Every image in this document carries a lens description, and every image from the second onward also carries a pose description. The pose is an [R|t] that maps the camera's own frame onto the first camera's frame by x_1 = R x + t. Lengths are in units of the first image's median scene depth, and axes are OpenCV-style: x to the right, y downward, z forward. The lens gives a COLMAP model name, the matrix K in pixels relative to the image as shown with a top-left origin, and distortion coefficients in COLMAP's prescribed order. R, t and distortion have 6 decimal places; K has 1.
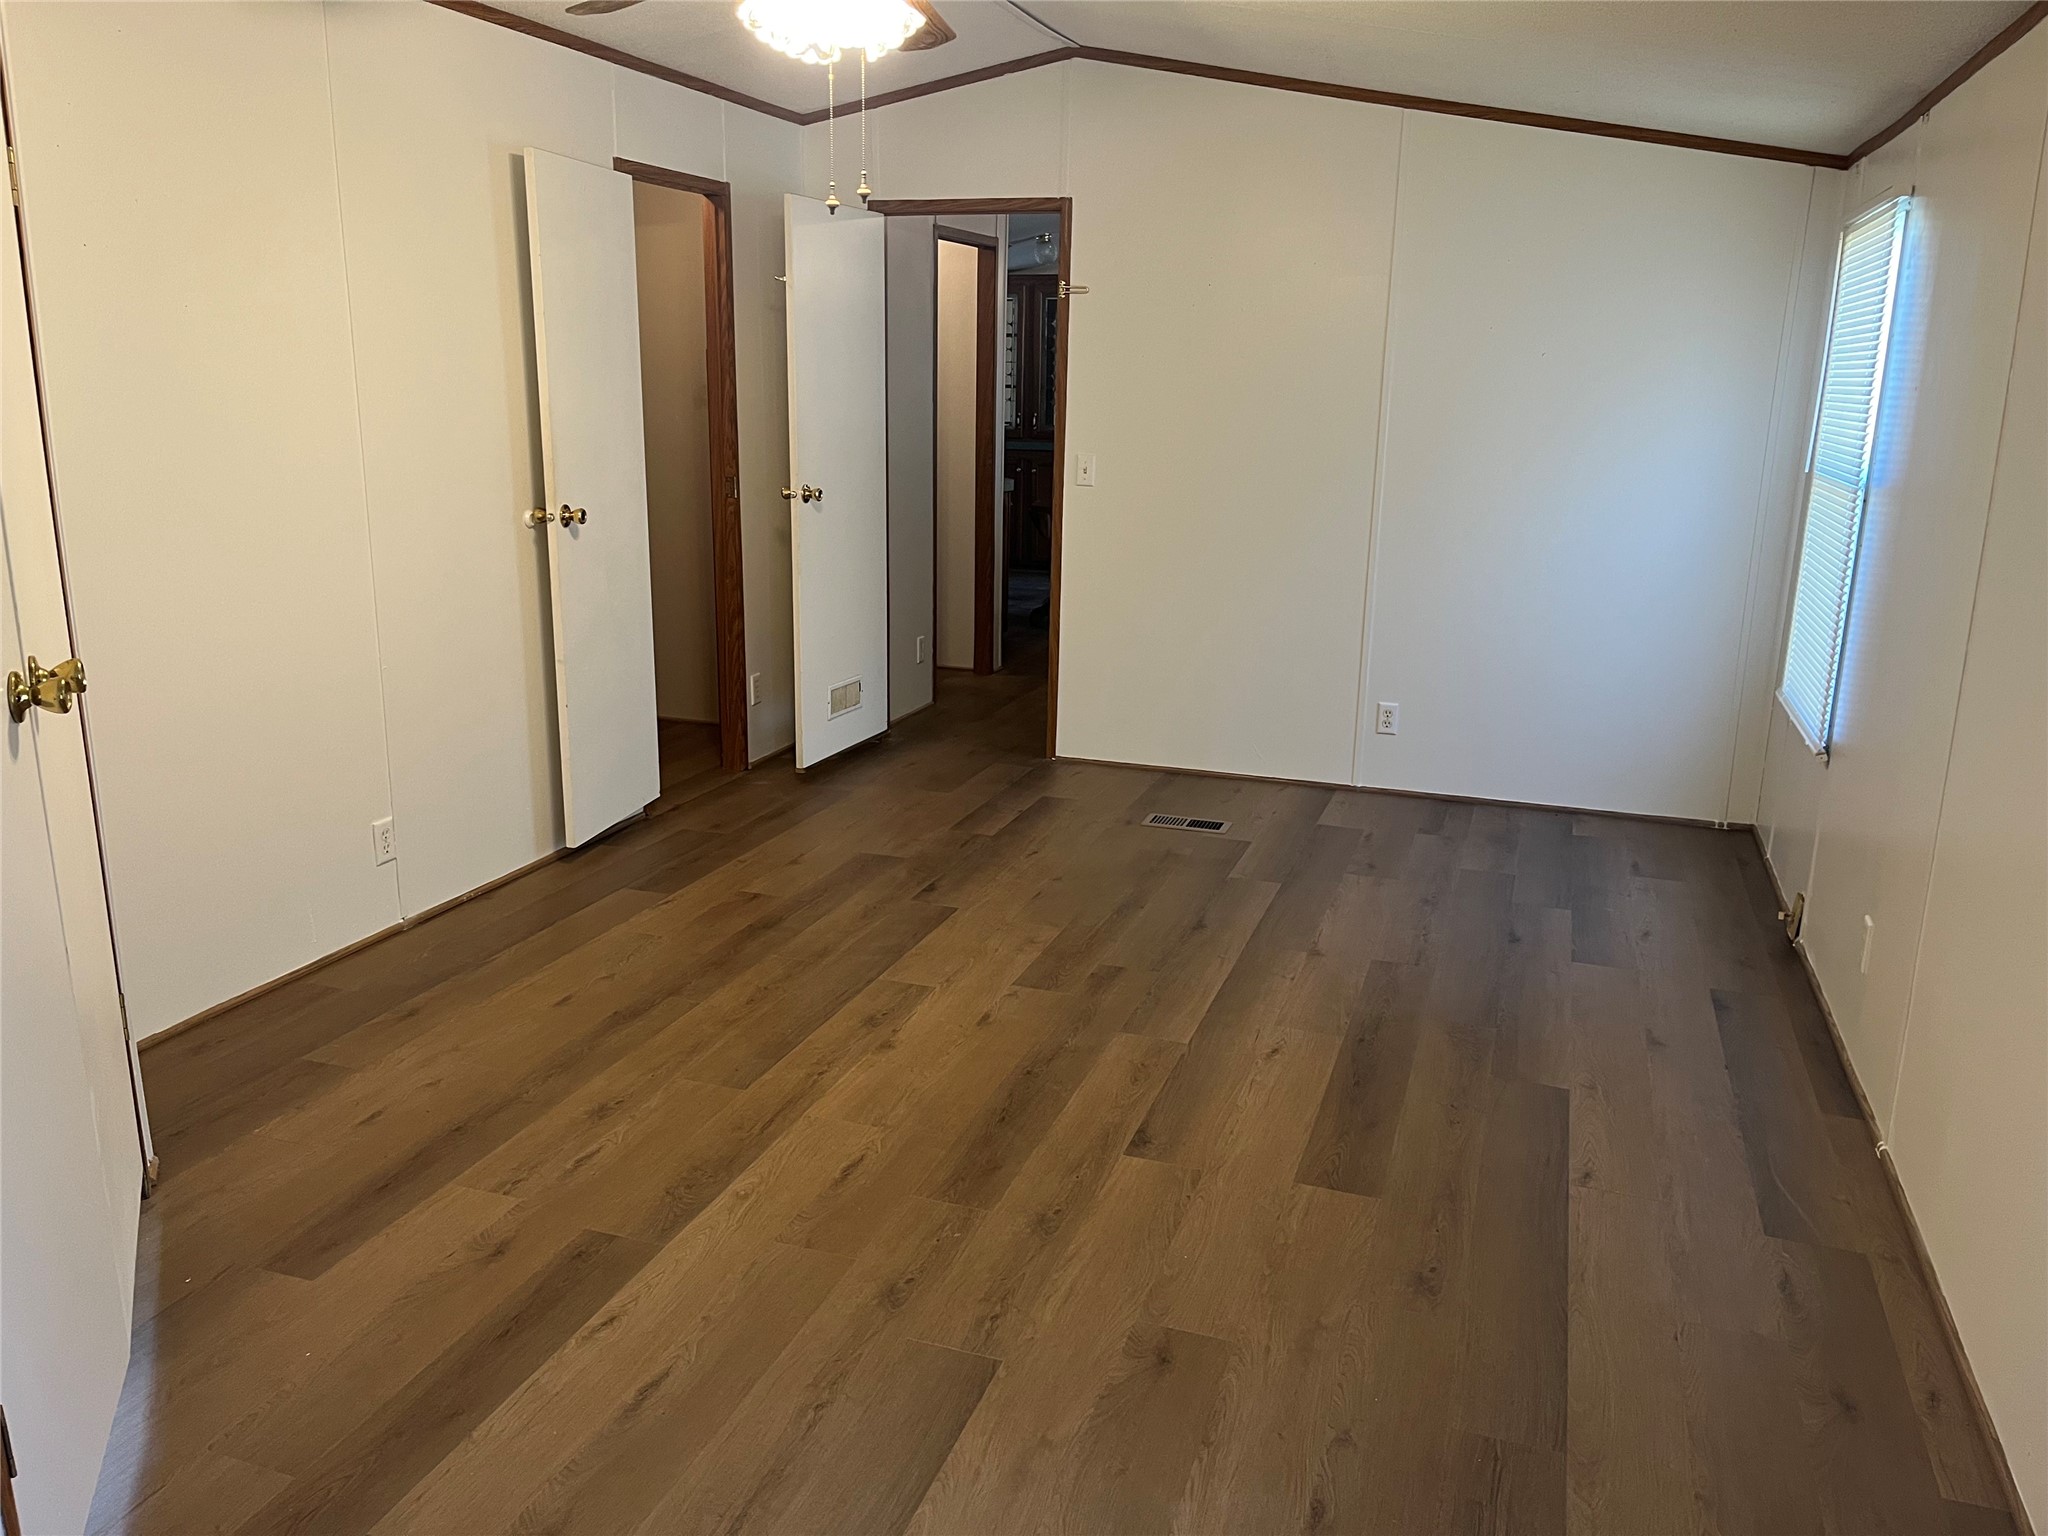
lens RADIAL K [[1533.7, 0, 1024.0], [0, 1533.7, 768.0], [0, 0, 1]] dist [0.040306, -0.003848]
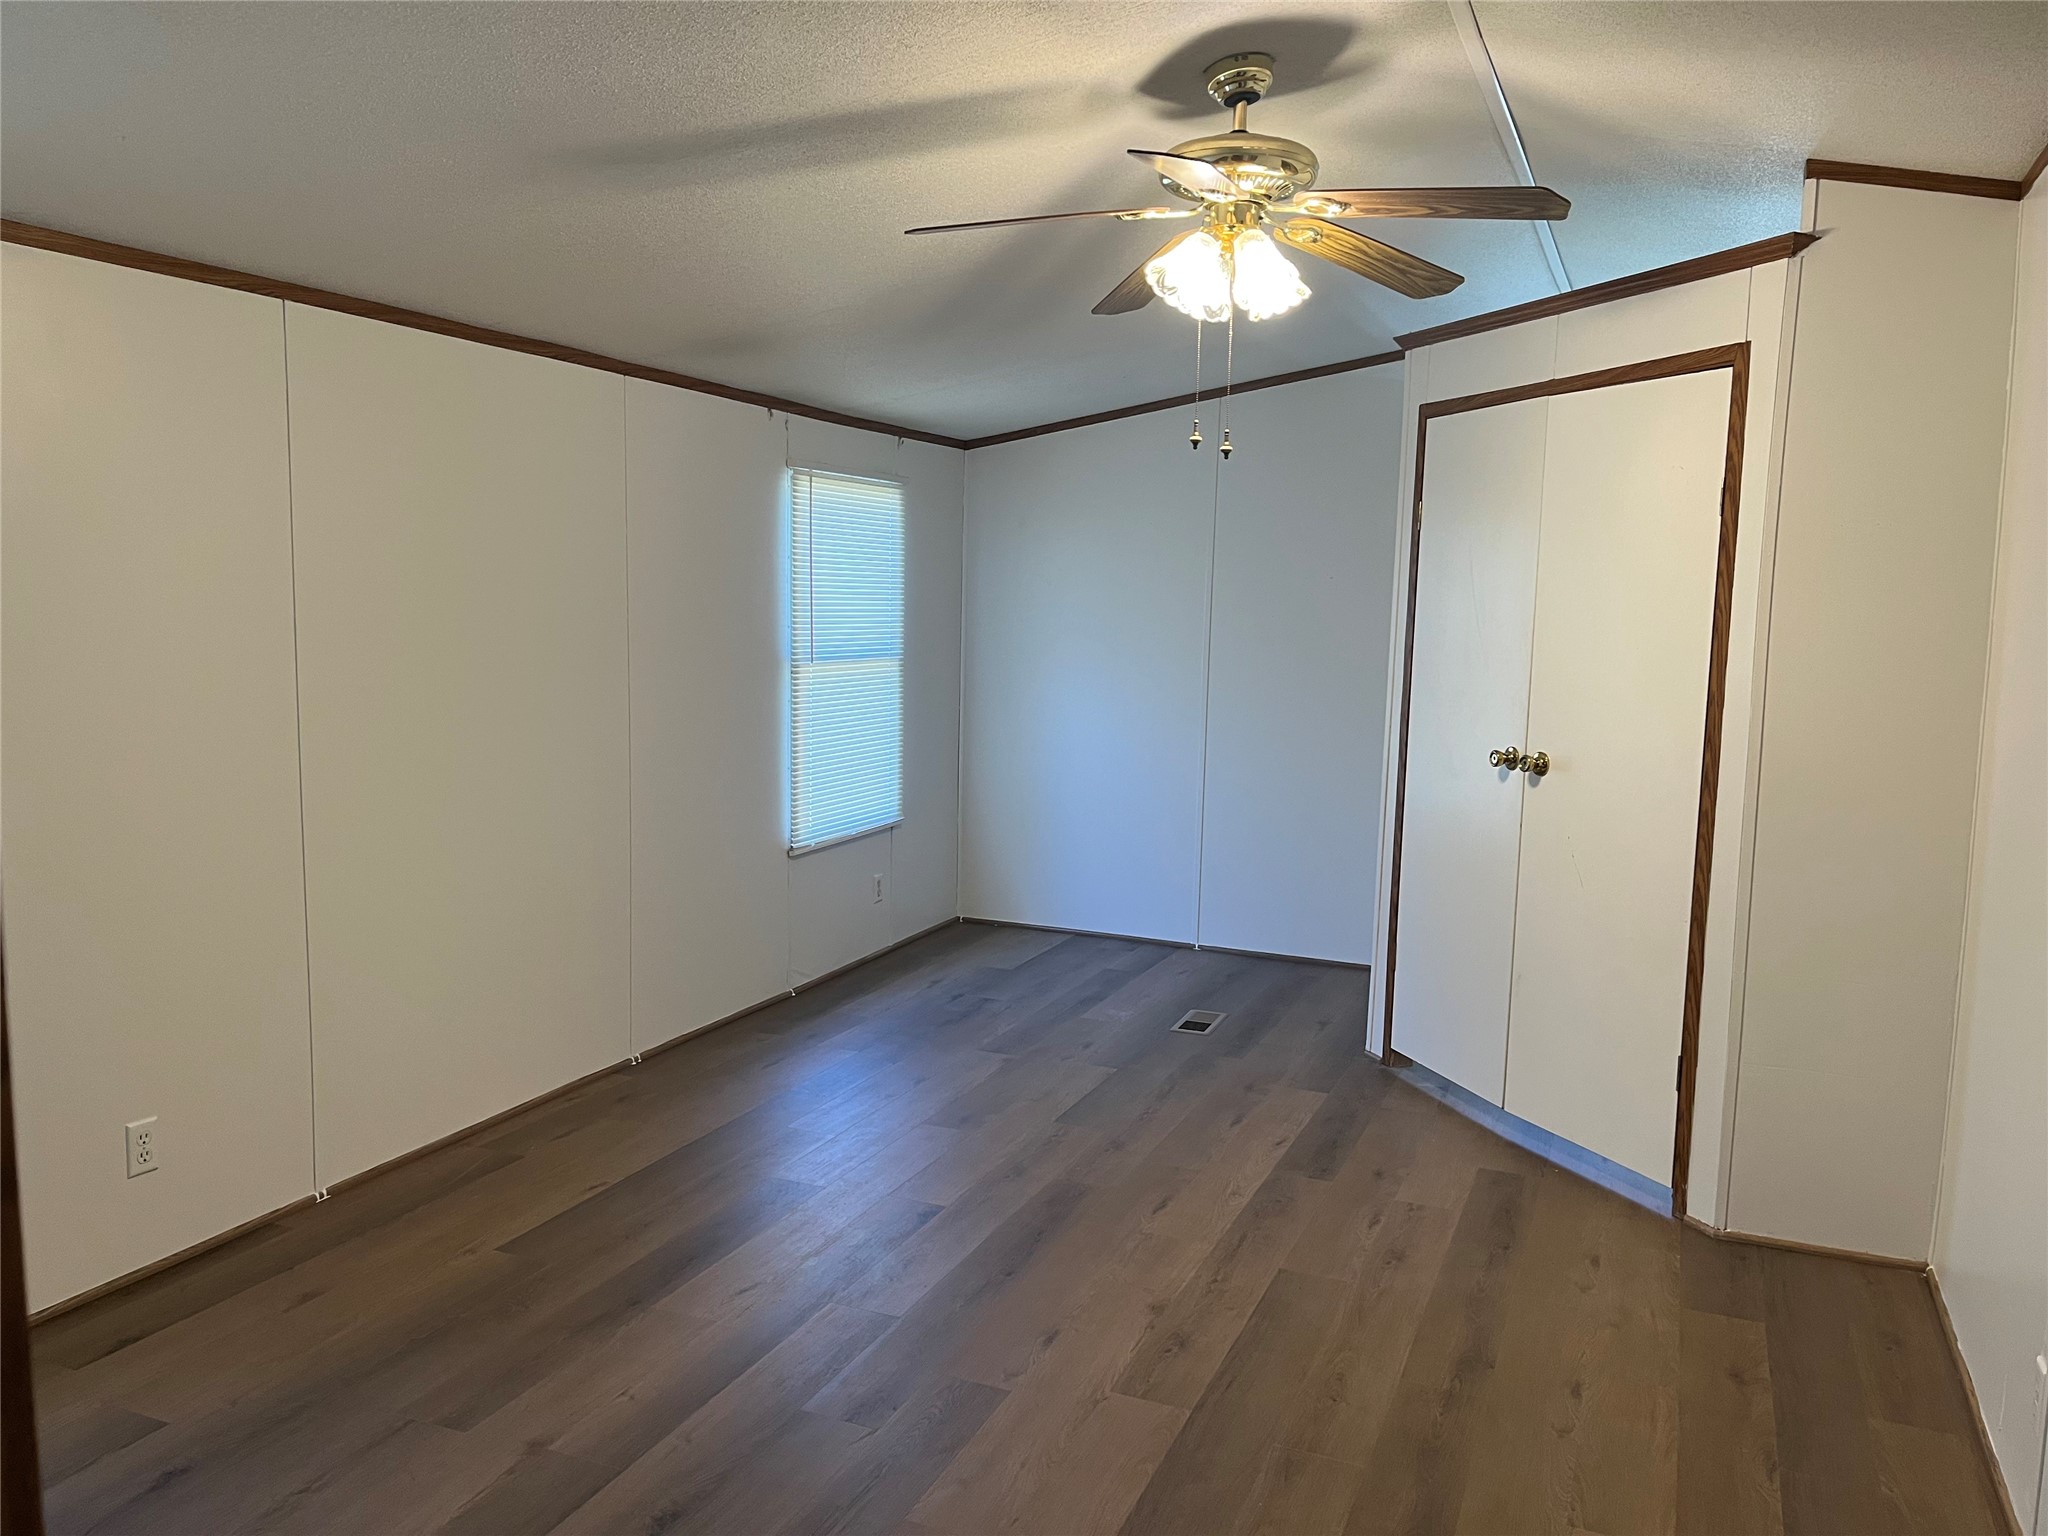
lens RADIAL K [[1533.7, 0, 1024.0], [0, 1533.7, 768.0], [0, 0, 1]] dist [0.040306, -0.003848]
pose [[-0.996791, -0.044761, 0.066361, -0.061715], [-0.018156, 0.933862, 0.357172, -0.498637], [-0.077959, 0.354821, -0.931678, 1.918390]]
